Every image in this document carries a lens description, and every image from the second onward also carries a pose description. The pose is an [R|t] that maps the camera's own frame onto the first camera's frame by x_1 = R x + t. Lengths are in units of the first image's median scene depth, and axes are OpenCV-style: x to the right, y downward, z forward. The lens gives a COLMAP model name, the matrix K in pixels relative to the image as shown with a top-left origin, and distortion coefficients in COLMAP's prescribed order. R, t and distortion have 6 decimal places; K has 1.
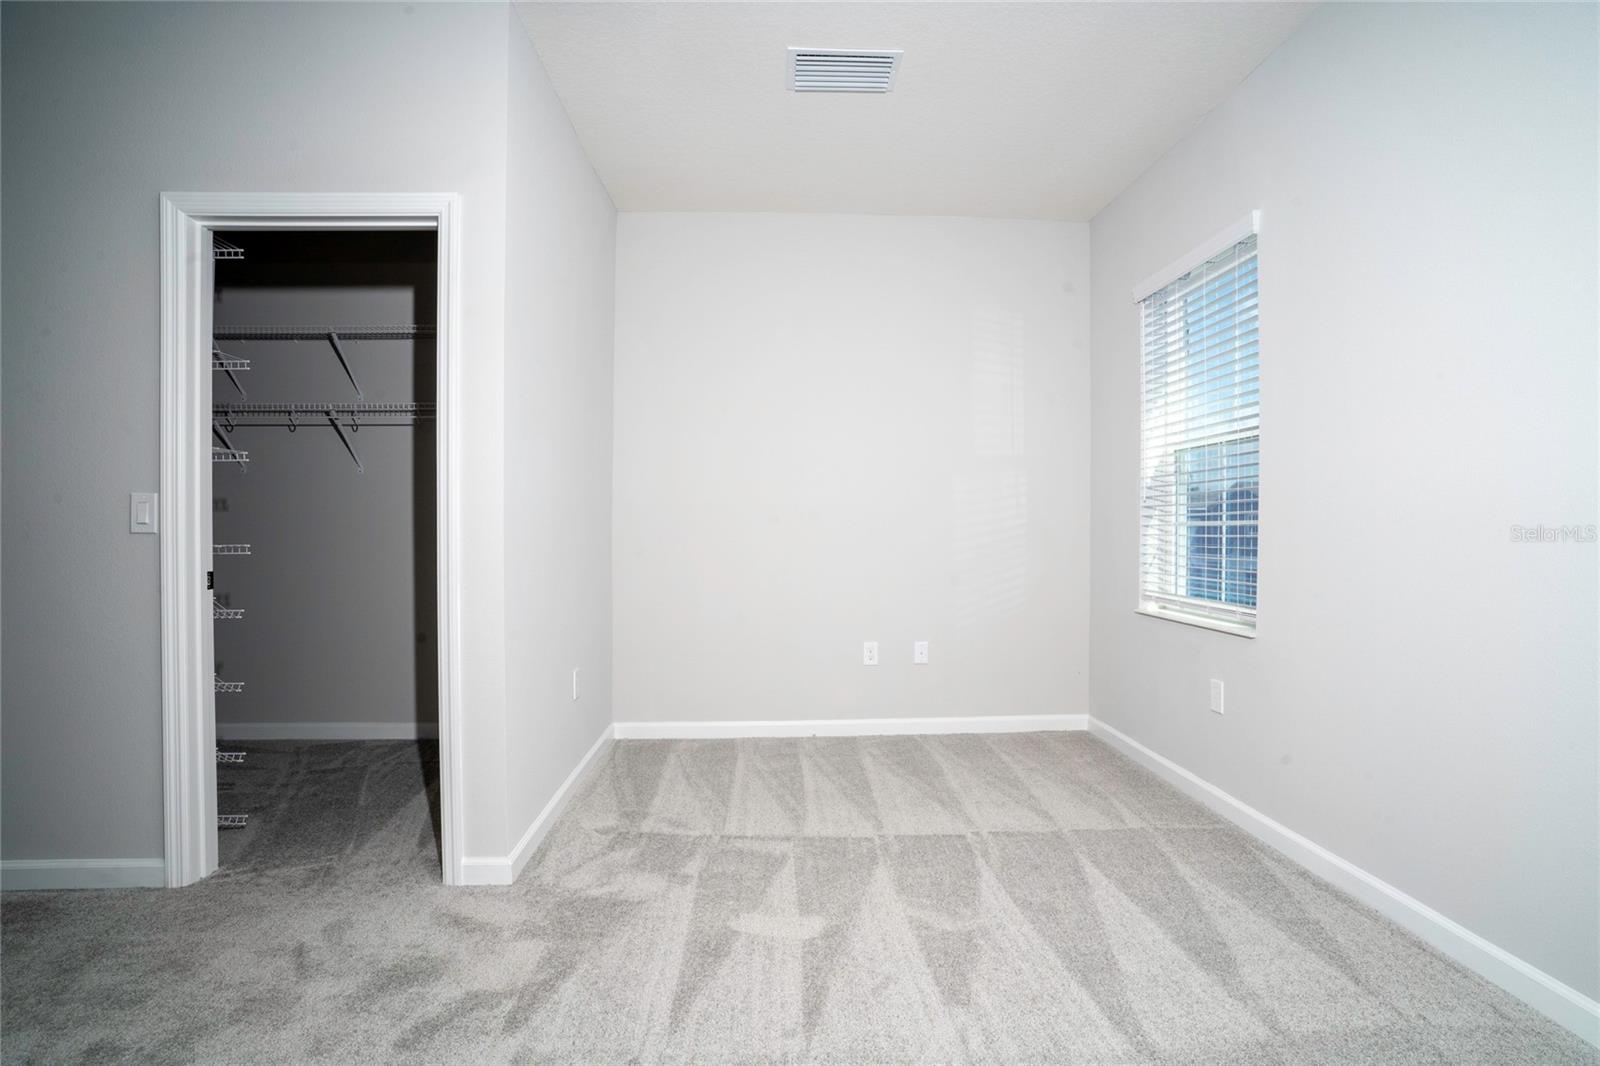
lens RADIAL K [[783.7, 0, 798.6], [0, 783.7, 540.1], [0, 0, 1]] dist [-0.053434, 0.014548]
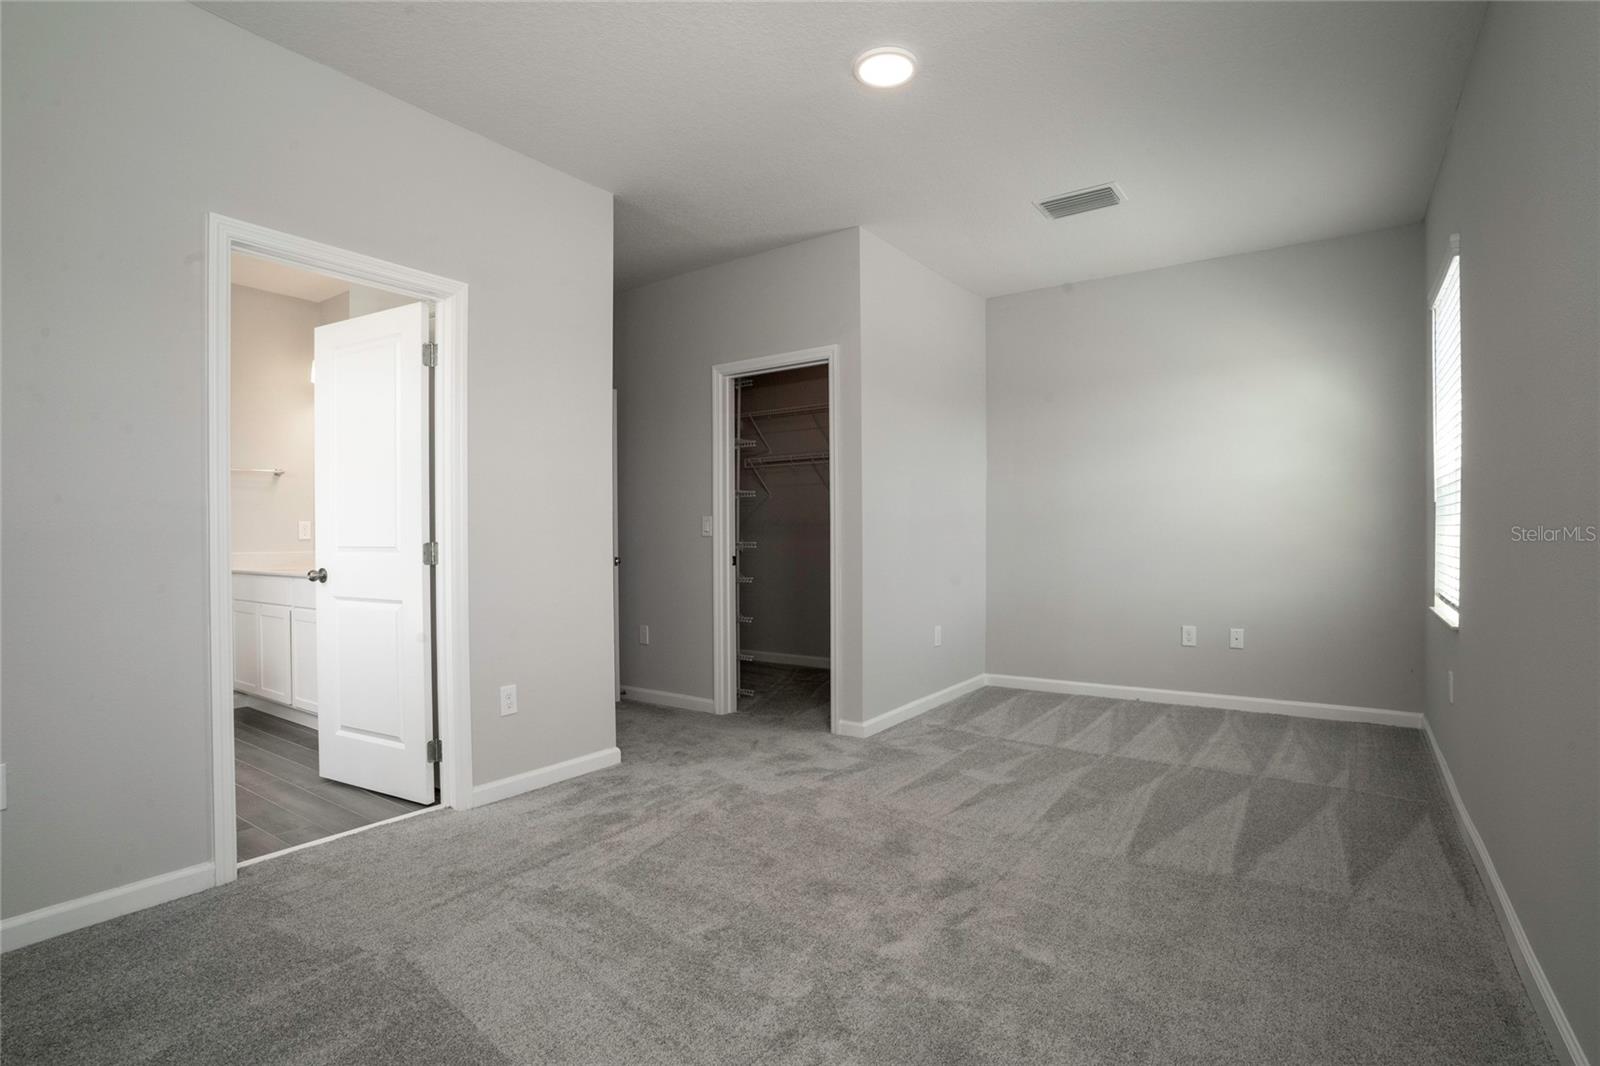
lens RADIAL K [[783.7, 0, 795.3], [0, 783.7, 531.6], [0, 0, 1]] dist [-0.053434, 0.014548]
pose [[0.786032, -0.005429, -0.618162, 0.600906], [0.001790, 0.999977, -0.006506, -0.008098], [0.618184, 0.004007, 0.786024, -0.482731]]
